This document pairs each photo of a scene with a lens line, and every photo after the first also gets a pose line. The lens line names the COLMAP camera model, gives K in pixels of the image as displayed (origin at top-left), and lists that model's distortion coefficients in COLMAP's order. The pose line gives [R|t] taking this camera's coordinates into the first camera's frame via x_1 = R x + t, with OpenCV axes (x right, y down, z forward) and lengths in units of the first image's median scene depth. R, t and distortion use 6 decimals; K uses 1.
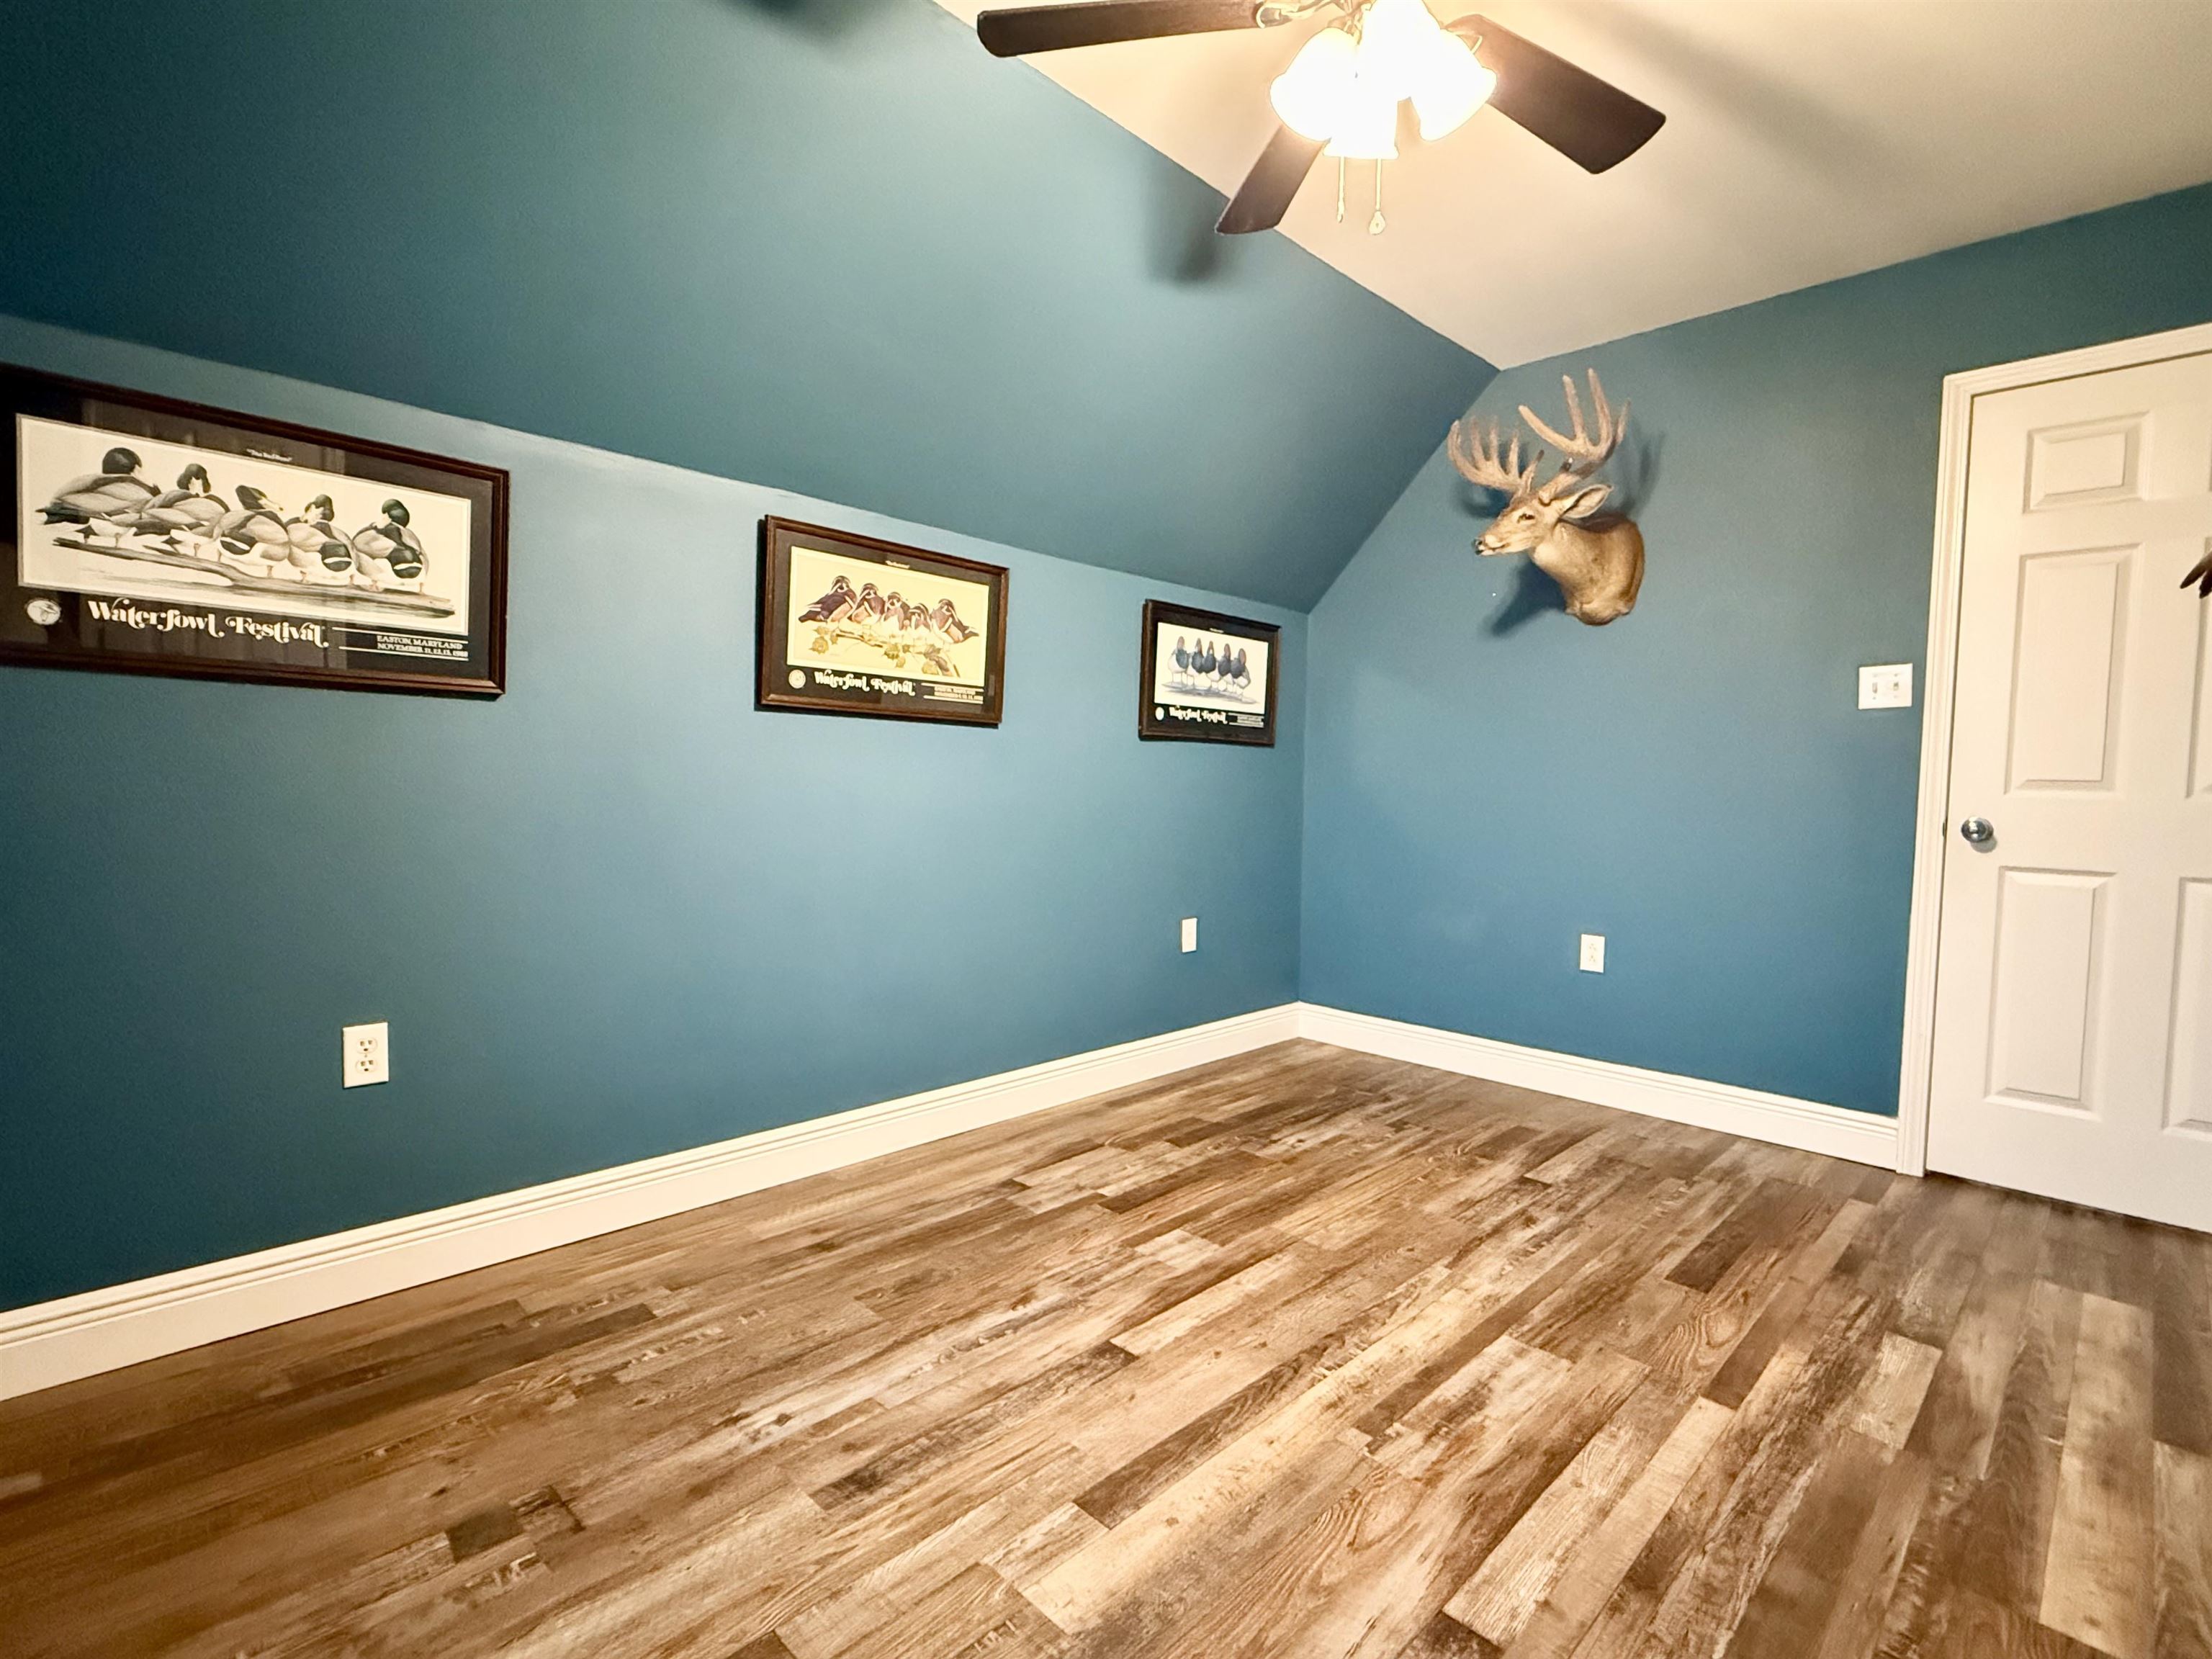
lens RADIAL K [[1034.3, 0, 1106.0], [0, 1034.3, 829.5], [0, 0, 1]] dist [-0.000671, 0.000811]
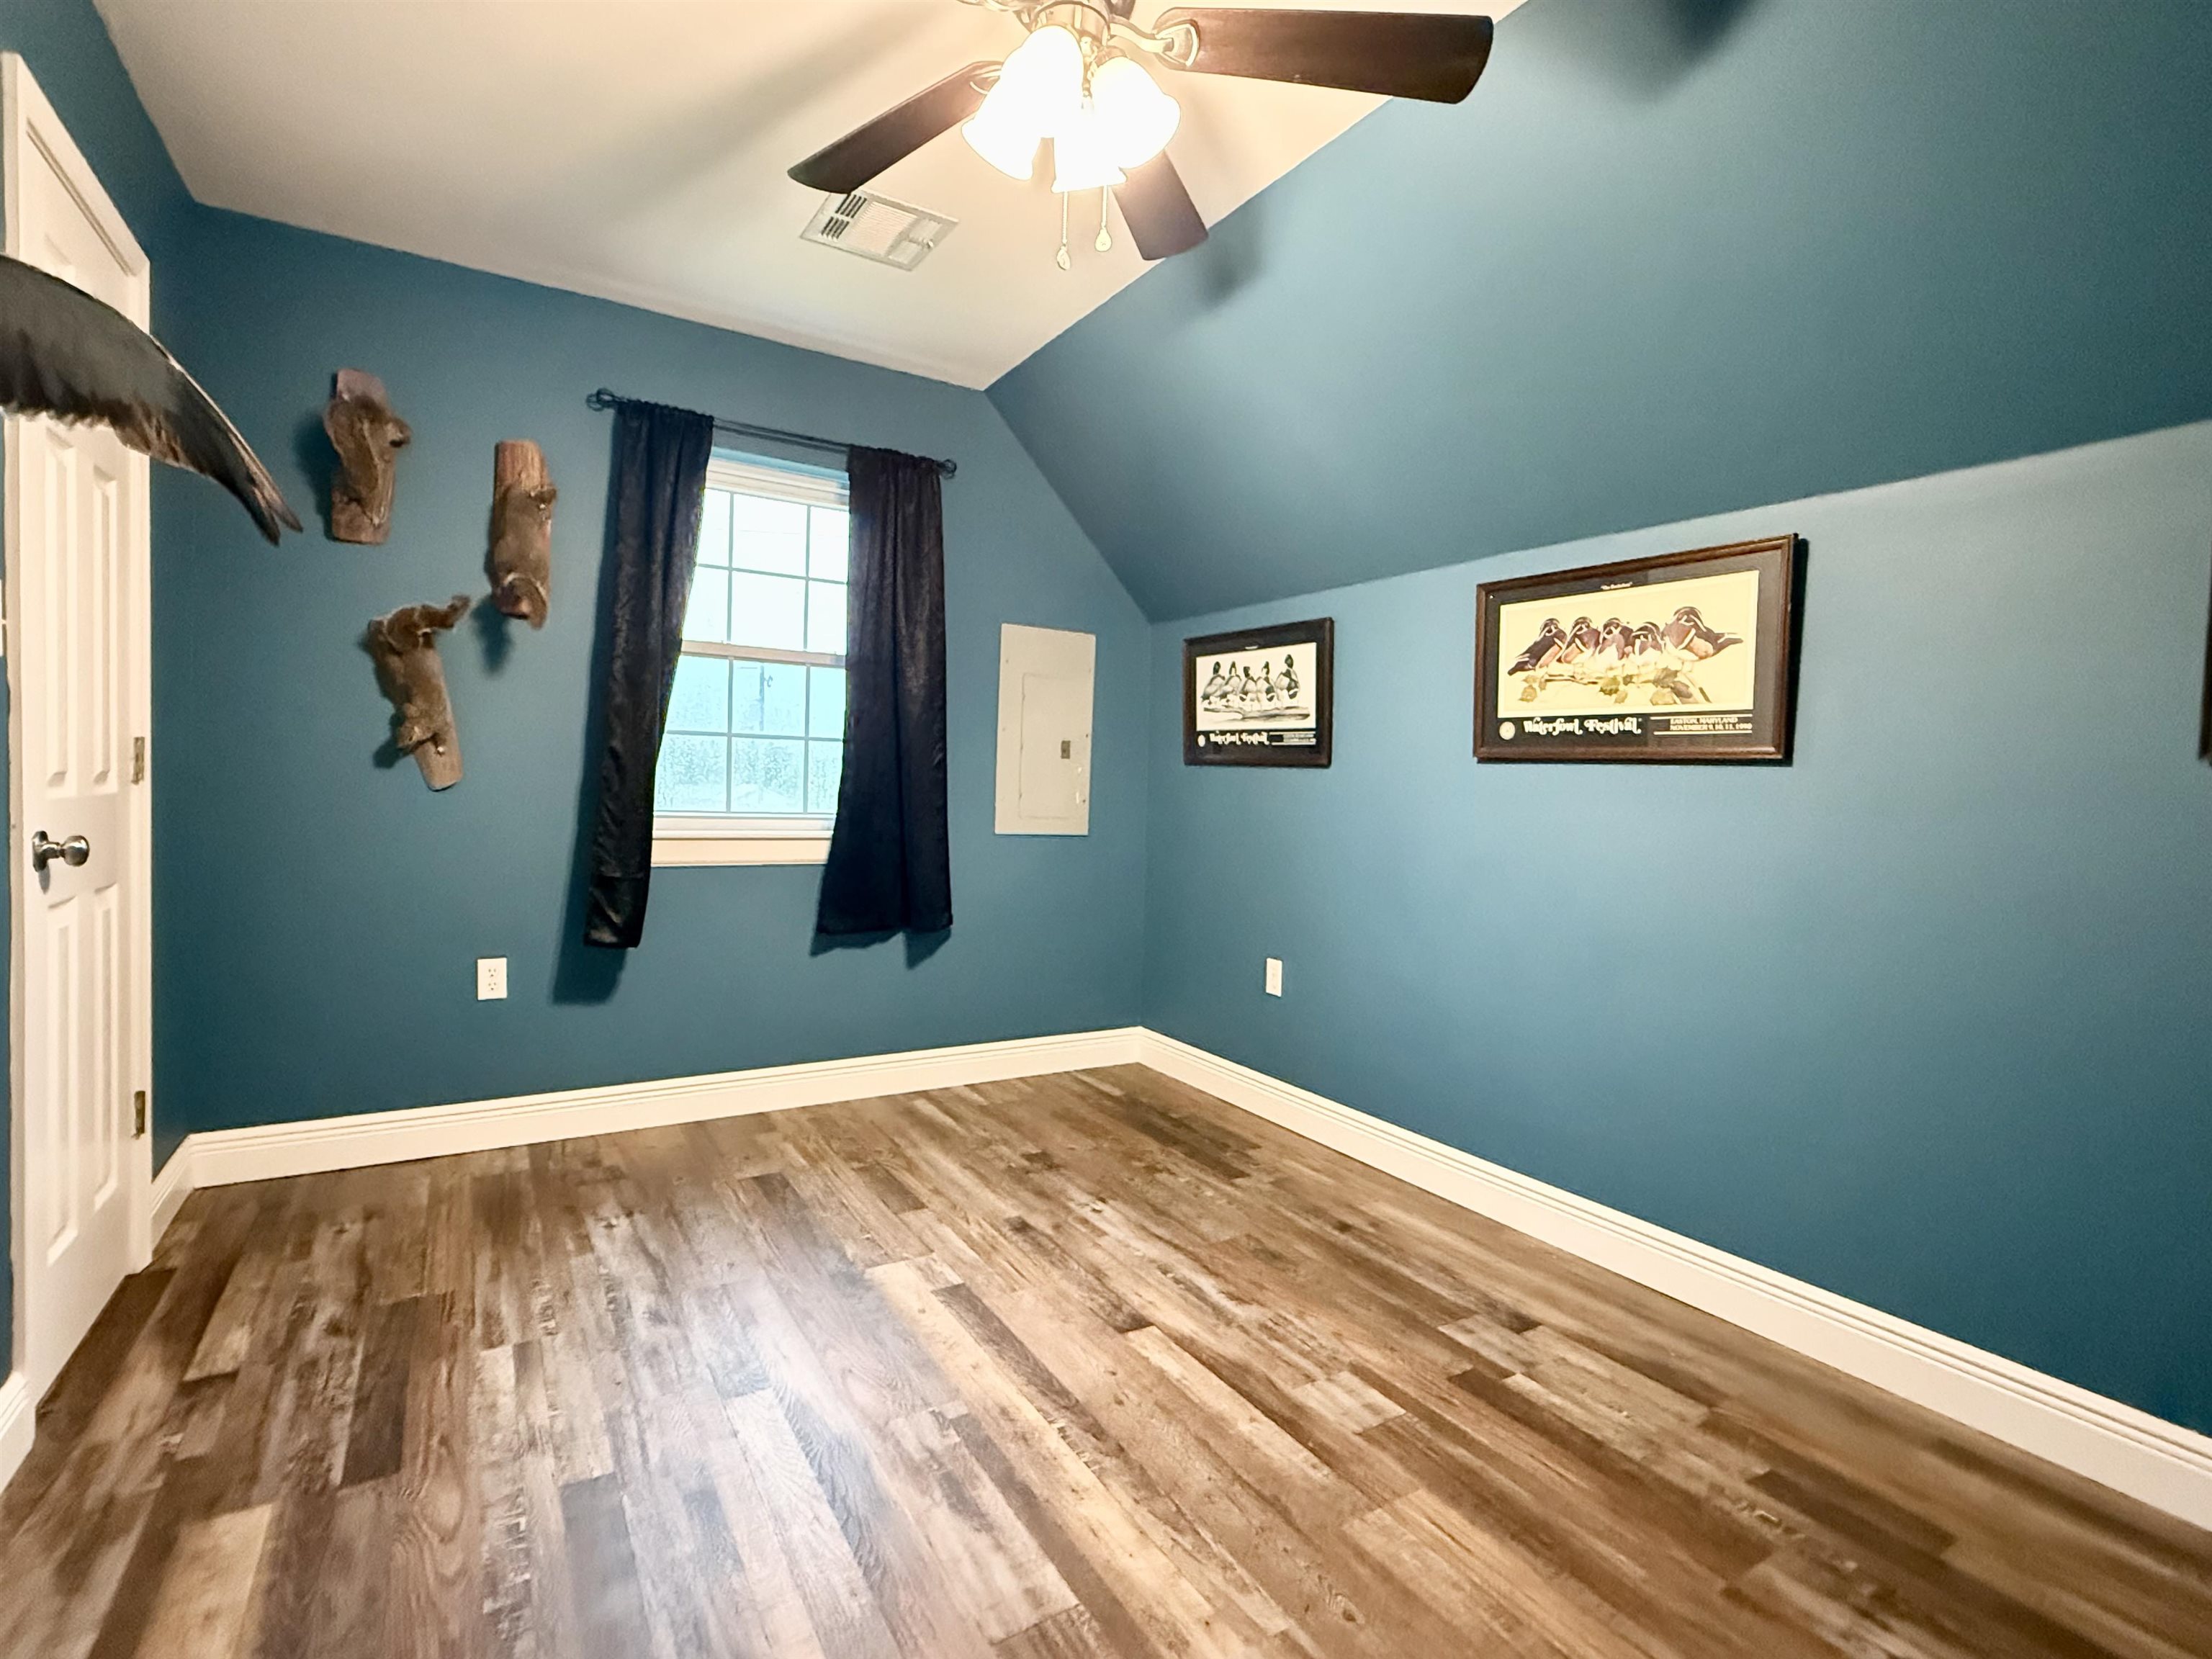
lens RADIAL K [[1034.3, 0, 1106.0], [0, 1034.3, 829.5], [0, 0, 1]] dist [-0.000671, 0.000811]
pose [[-0.221641, 0.015171, -0.975010, 0.931172], [-0.082009, 0.996047, 0.034141, -0.057482], [0.971674, 0.087526, -0.219521, 0.985259]]
